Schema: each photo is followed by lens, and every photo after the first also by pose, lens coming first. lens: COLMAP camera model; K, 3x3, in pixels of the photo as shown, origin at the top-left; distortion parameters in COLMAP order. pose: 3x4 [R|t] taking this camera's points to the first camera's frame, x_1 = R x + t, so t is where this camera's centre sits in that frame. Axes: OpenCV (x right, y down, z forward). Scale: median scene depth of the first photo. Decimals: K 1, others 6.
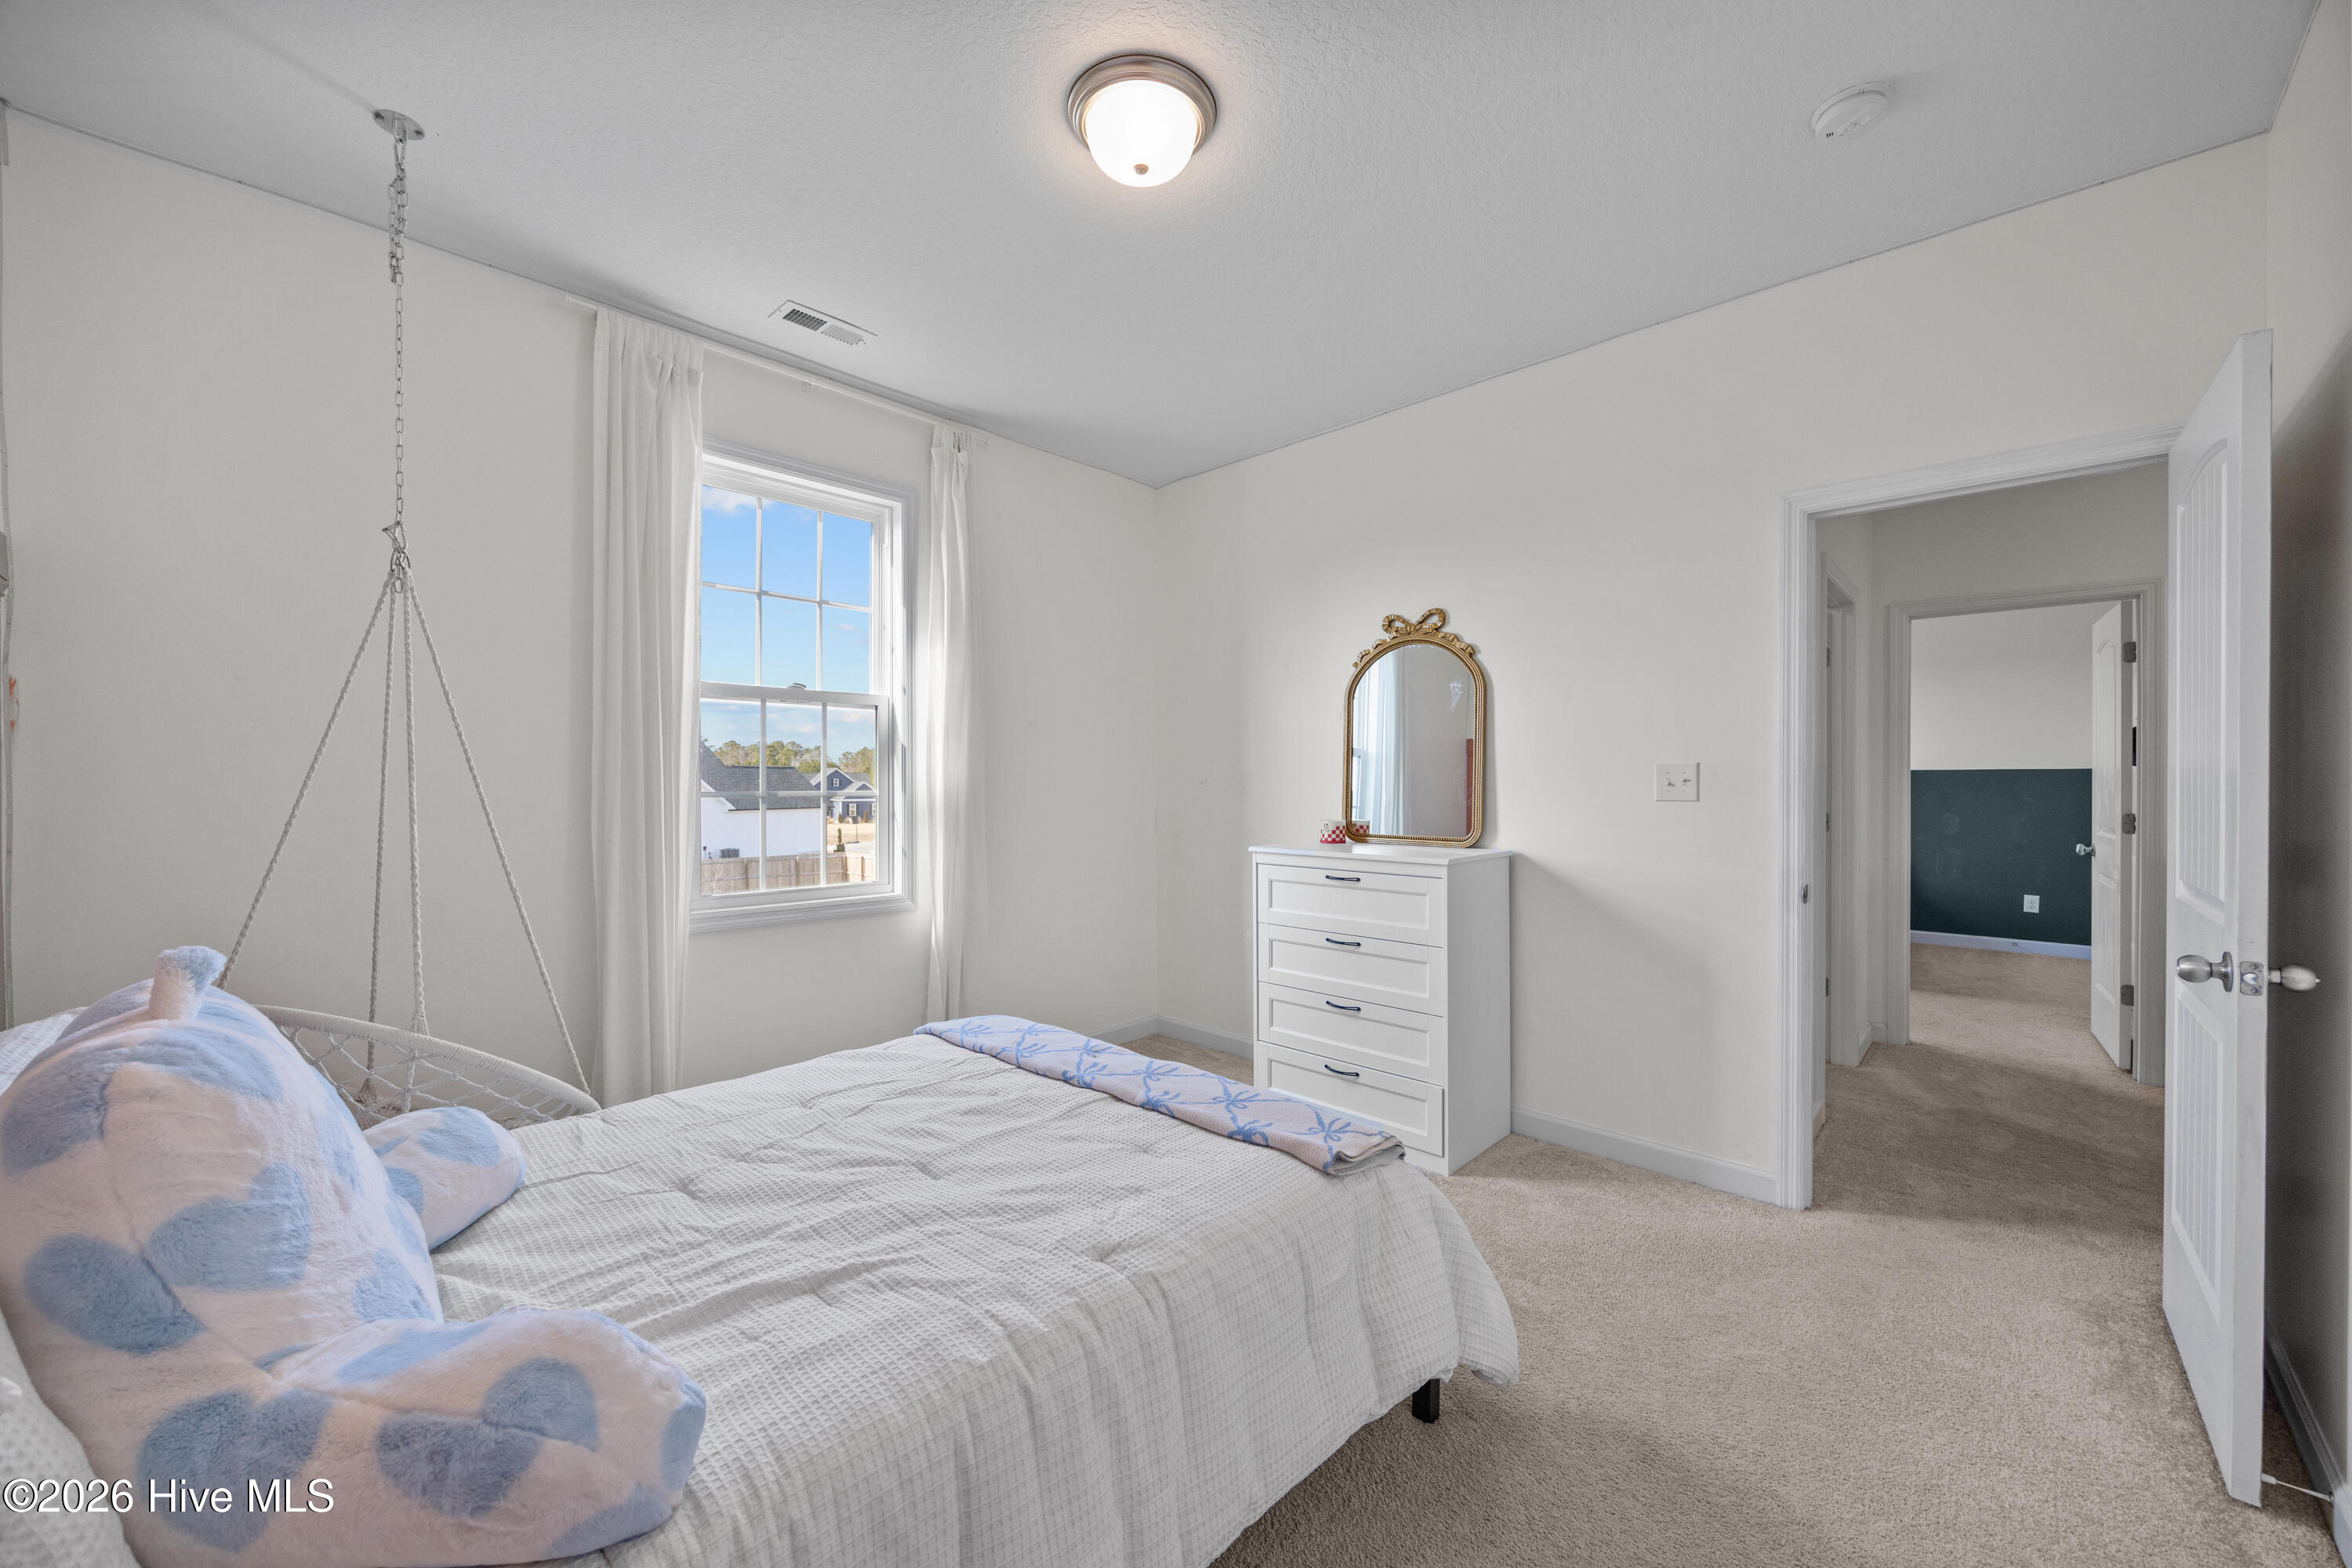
lens RADIAL K [[887.2, 0, 1176.2], [0, 887.2, 802.8], [0, 0, 1]] dist [-0.003847, -0.000227]
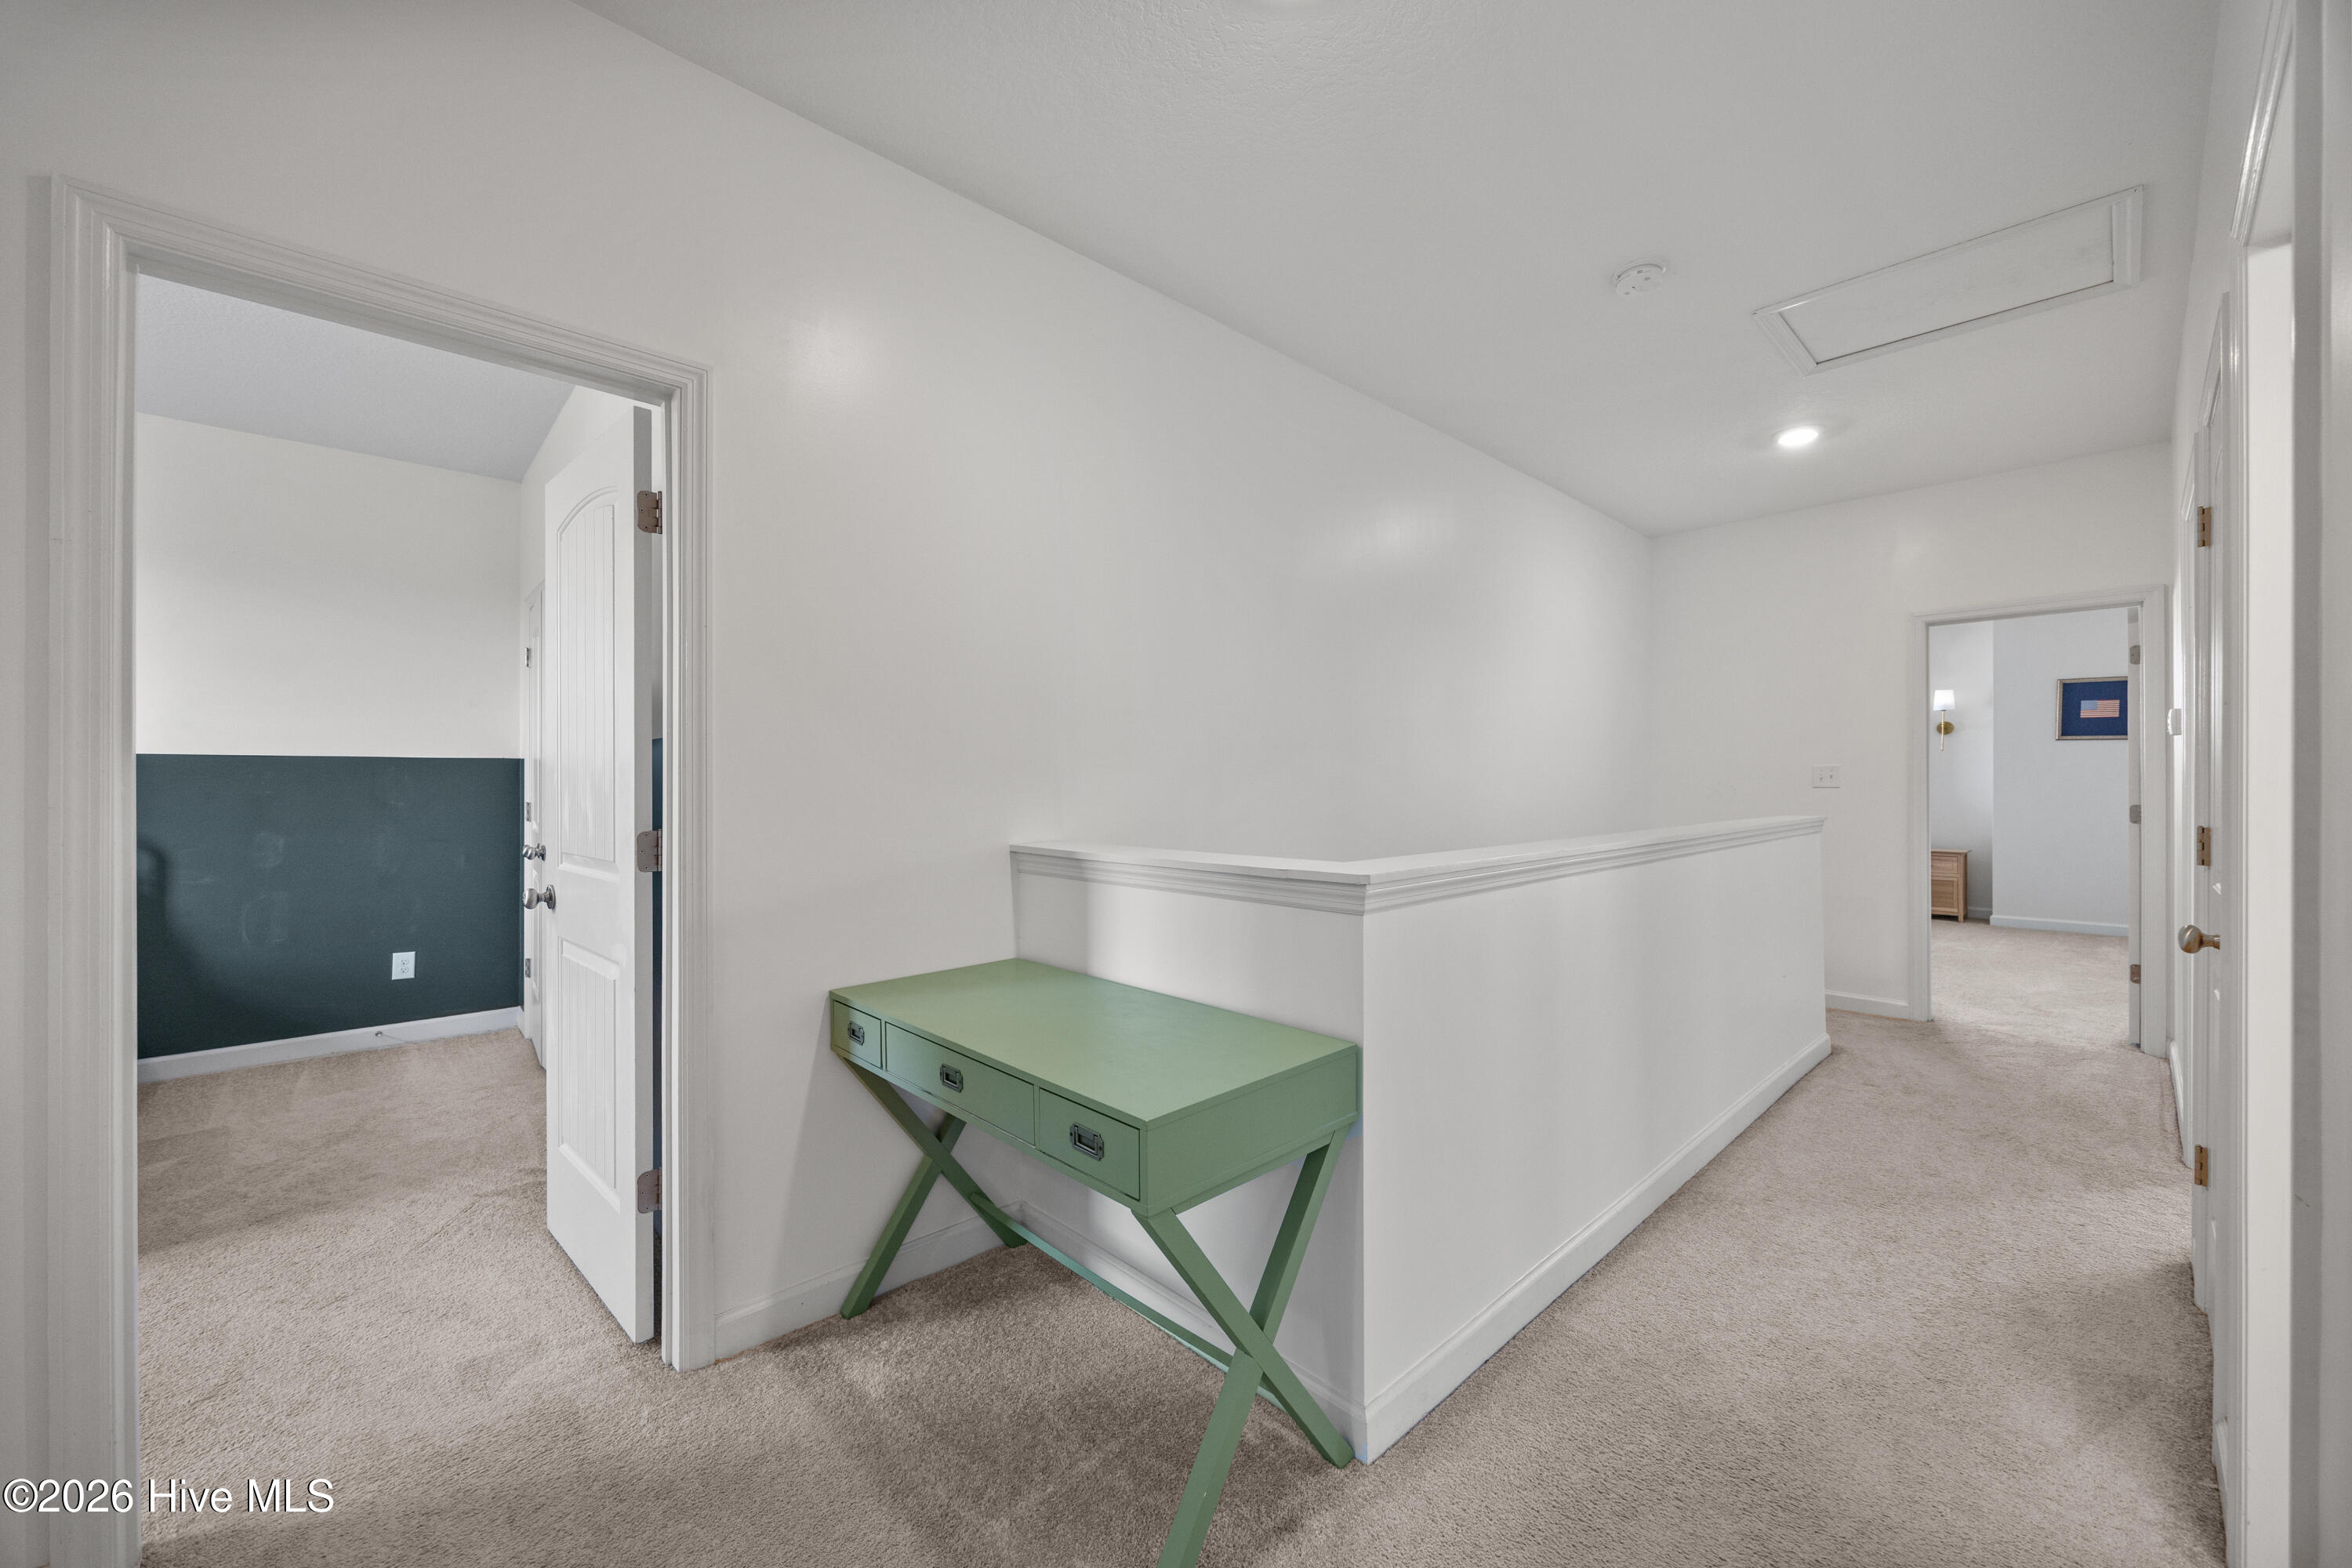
lens RADIAL K [[900.5, 0, 1178.3], [0, 900.5, 778.8], [0, 0, 1]] dist [-0.002876, 0.000128]
pose [[0.060544, 0.013183, 0.998078, 0.008923], [0.018912, 0.999718, -0.014352, -0.000071], [-0.997986, 0.019745, 0.060278, 0.010172]]
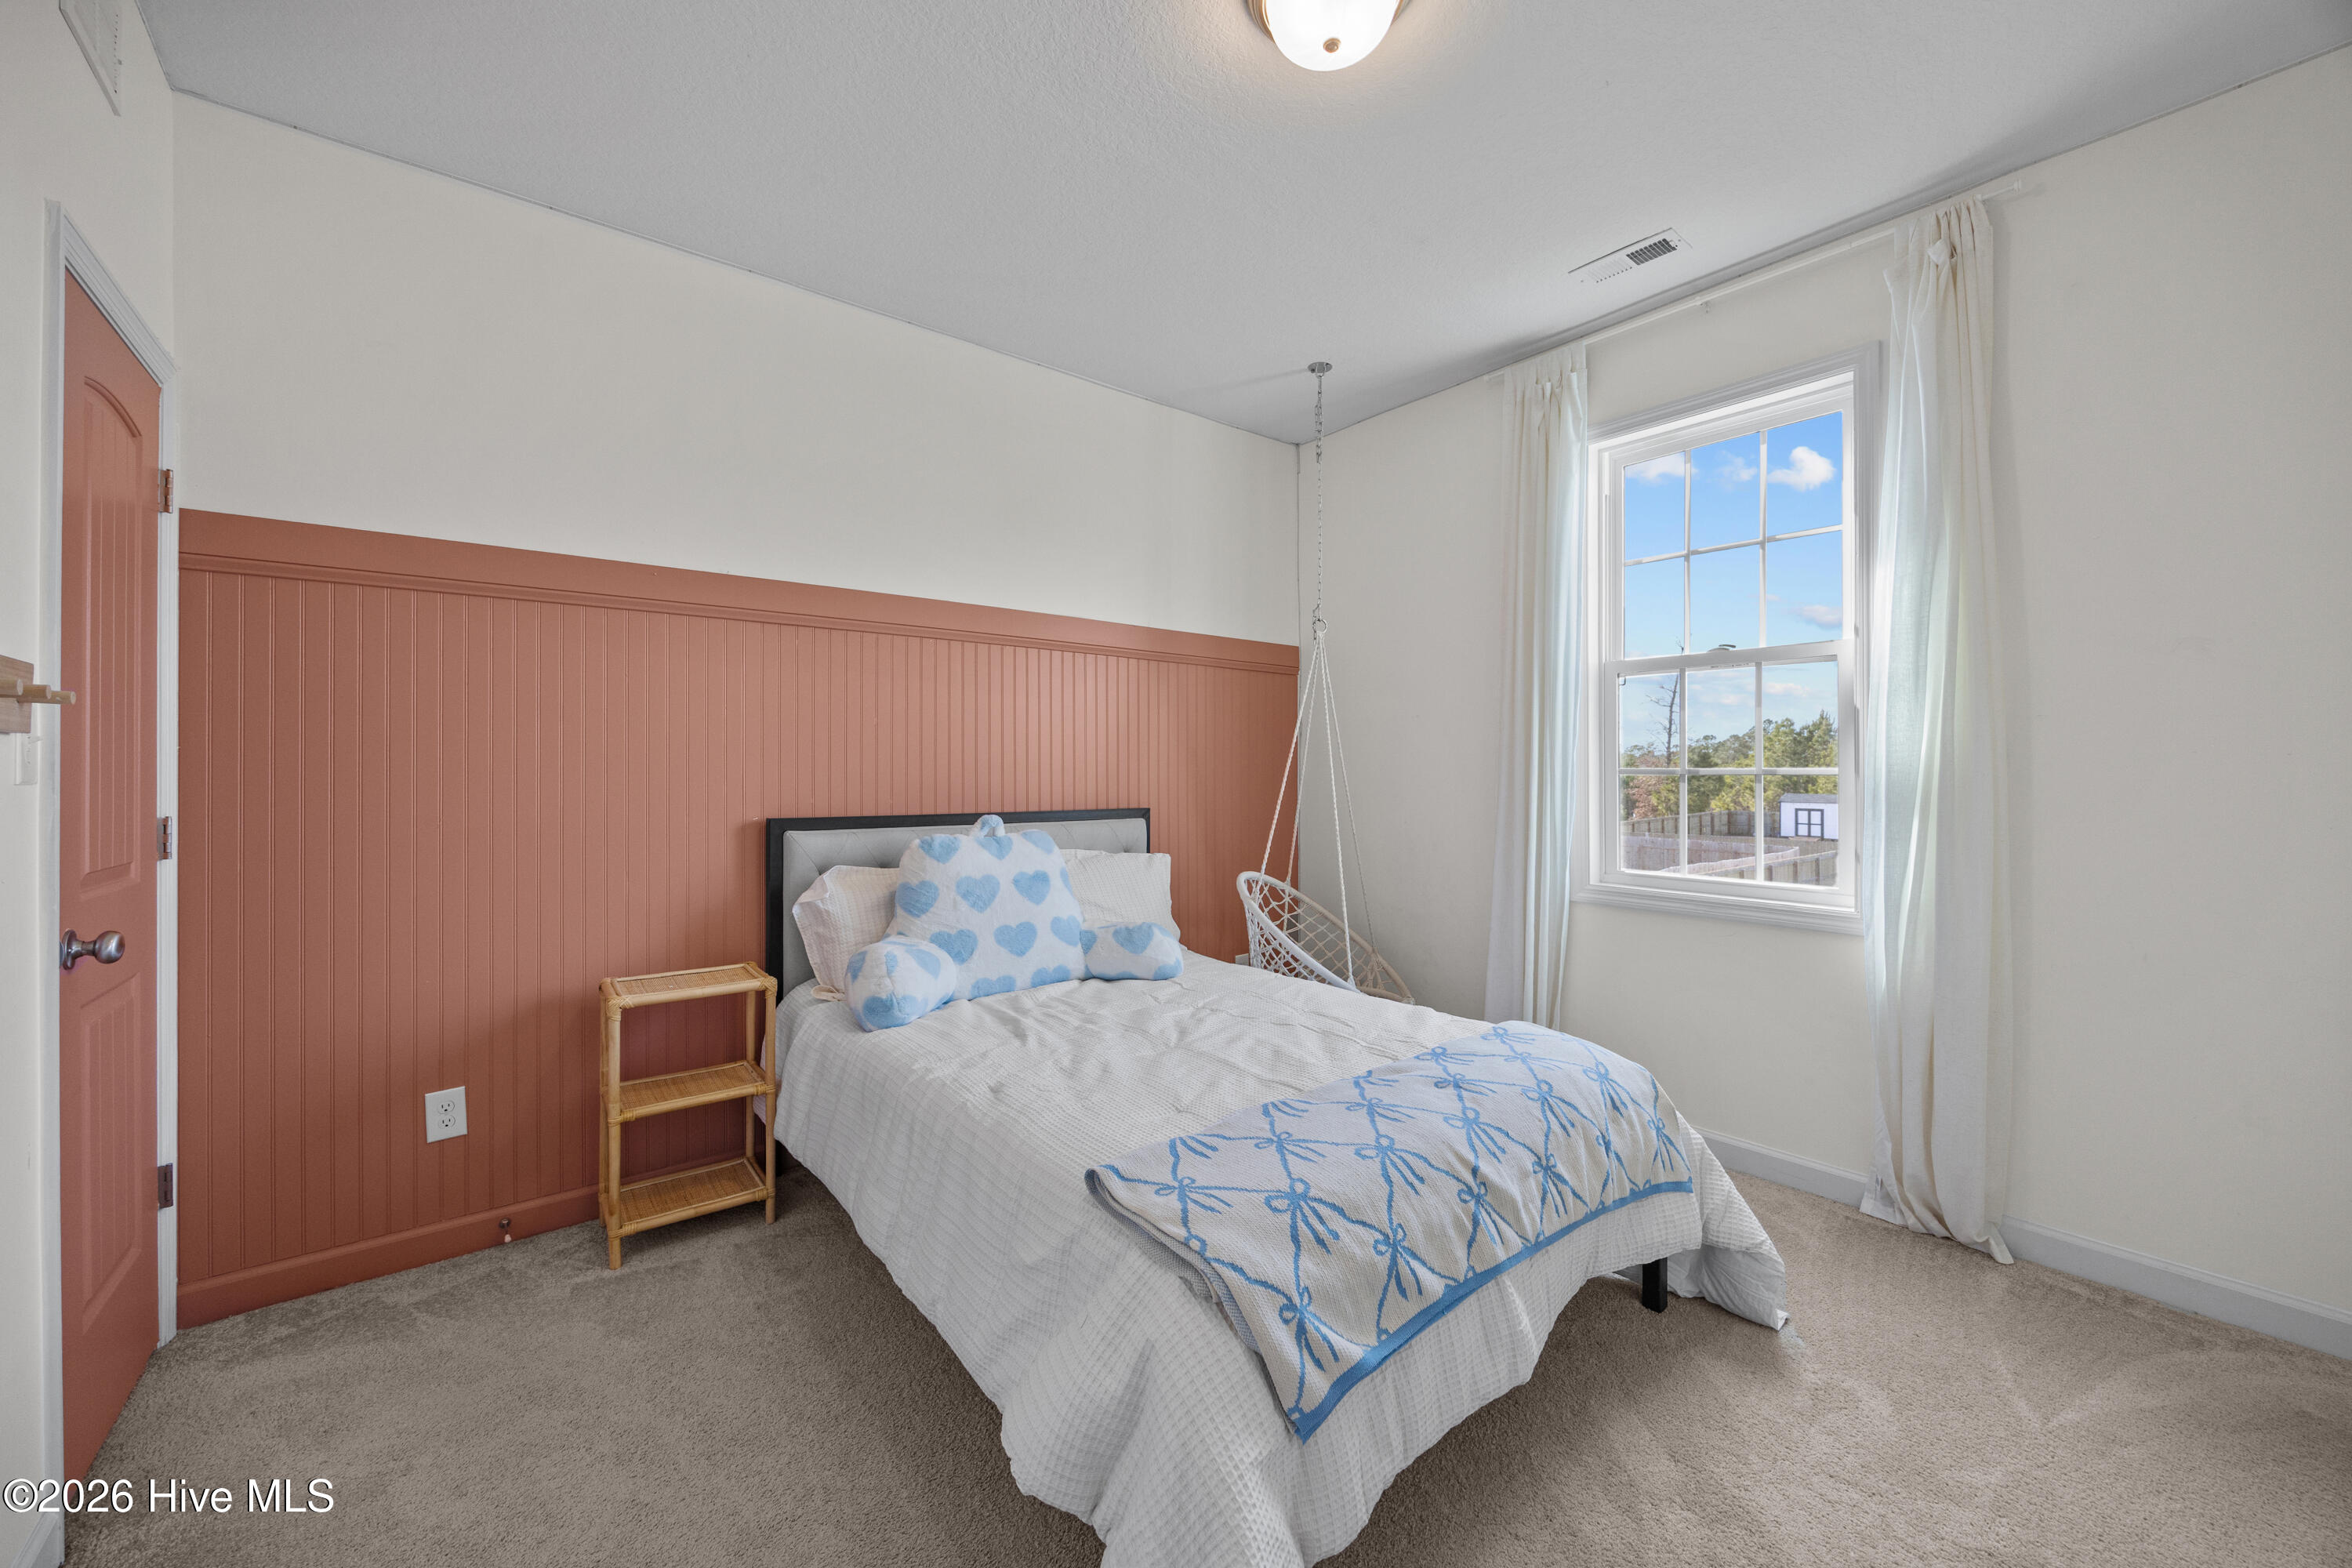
lens RADIAL K [[896.2, 0, 1182.3], [0, 896.2, 788.0], [0, 0, 1]] dist [0.001425, 0.000209]
pose [[-0.123966, 0.018141, -0.992121, 1.370679], [-0.021045, 0.999560, 0.020906, -0.004320], [0.992063, 0.023471, -0.123530, 1.559770]]
